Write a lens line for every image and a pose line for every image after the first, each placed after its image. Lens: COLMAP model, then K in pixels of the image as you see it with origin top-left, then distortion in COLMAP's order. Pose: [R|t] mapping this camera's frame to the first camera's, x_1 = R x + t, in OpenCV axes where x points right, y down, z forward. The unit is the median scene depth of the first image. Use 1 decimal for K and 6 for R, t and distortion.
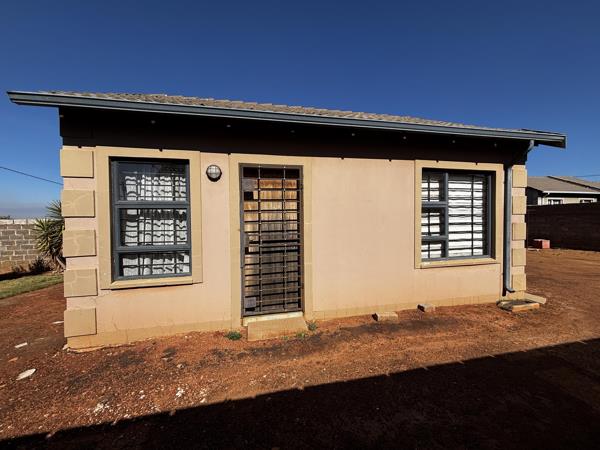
lens RADIAL K [[243.4, 0, 300.0], [0, 243.4, 225.0], [0, 0, 1]] dist [0.003042, 0.000085]
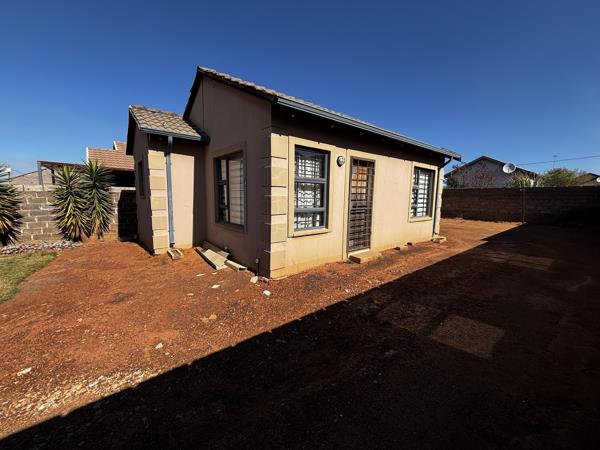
lens RADIAL K [[243.4, 0, 300.0], [0, 243.4, 225.0], [0, 0, 1]] dist [0.003042, 0.000085]
pose [[0.889826, -0.025166, 0.455605, -2.029102], [-0.027380, 0.993734, 0.108364, 0.044521], [-0.455478, -0.108900, 0.883562, -0.450381]]
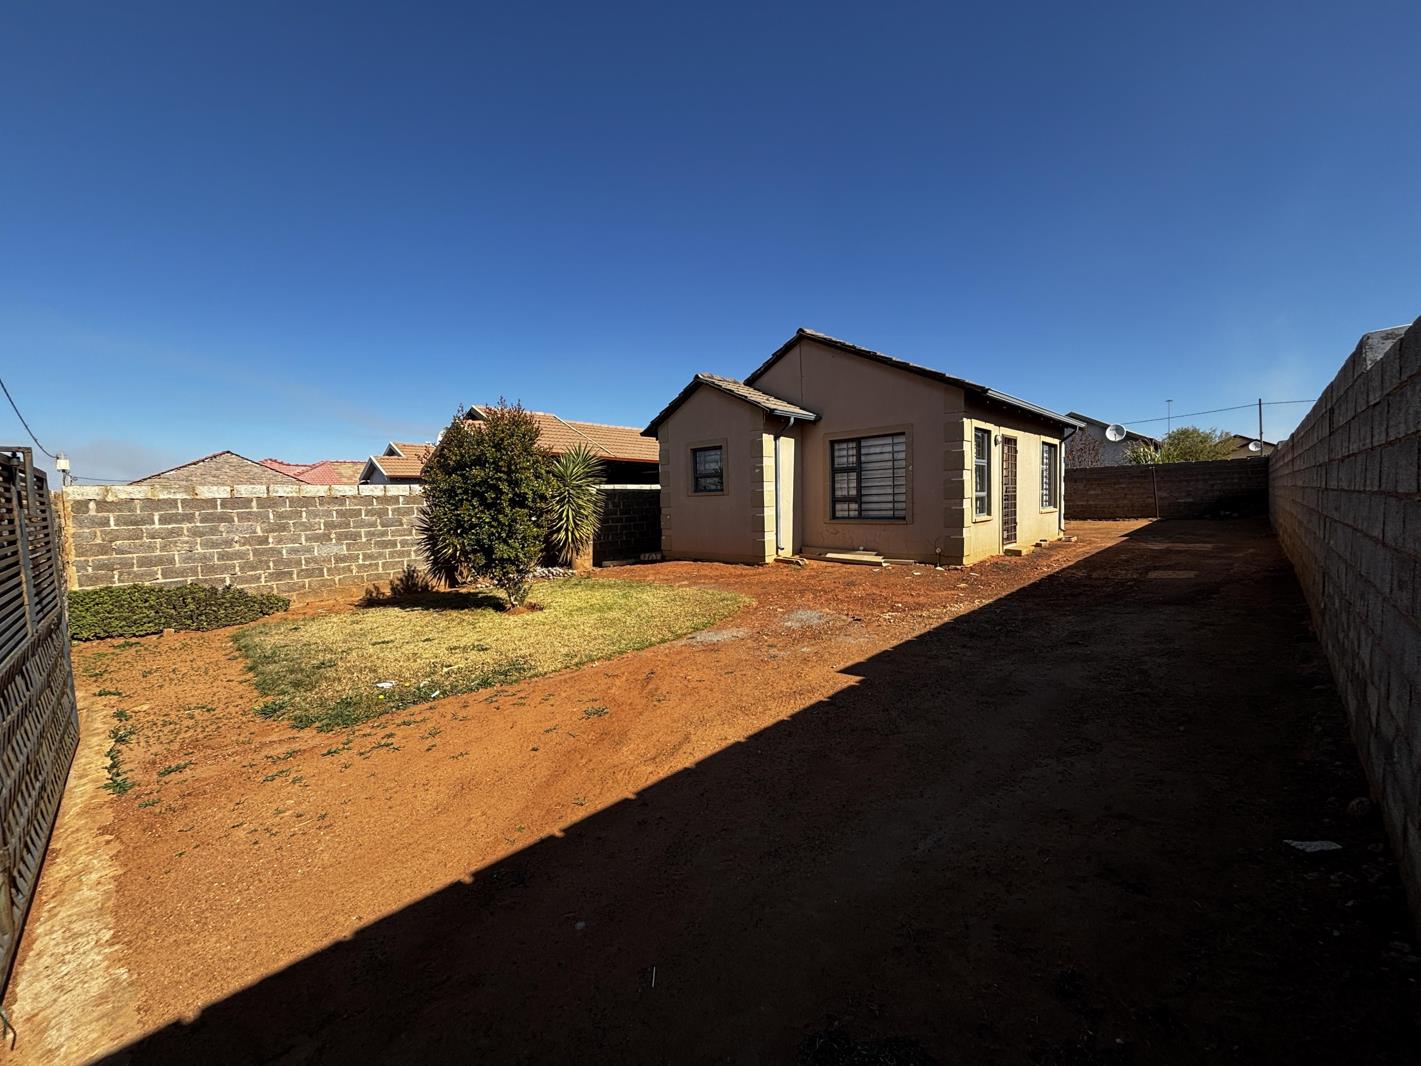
lens RADIAL K [[576.4, 0, 710.5], [0, 576.4, 533.0], [0, 0, 1]] dist [0.003042, 0.000085]
pose [[0.825477, -0.038300, 0.563135, -5.604372], [0.018271, 0.998985, 0.041160, 0.229284], [-0.564140, -0.023688, 0.825340, -1.264738]]
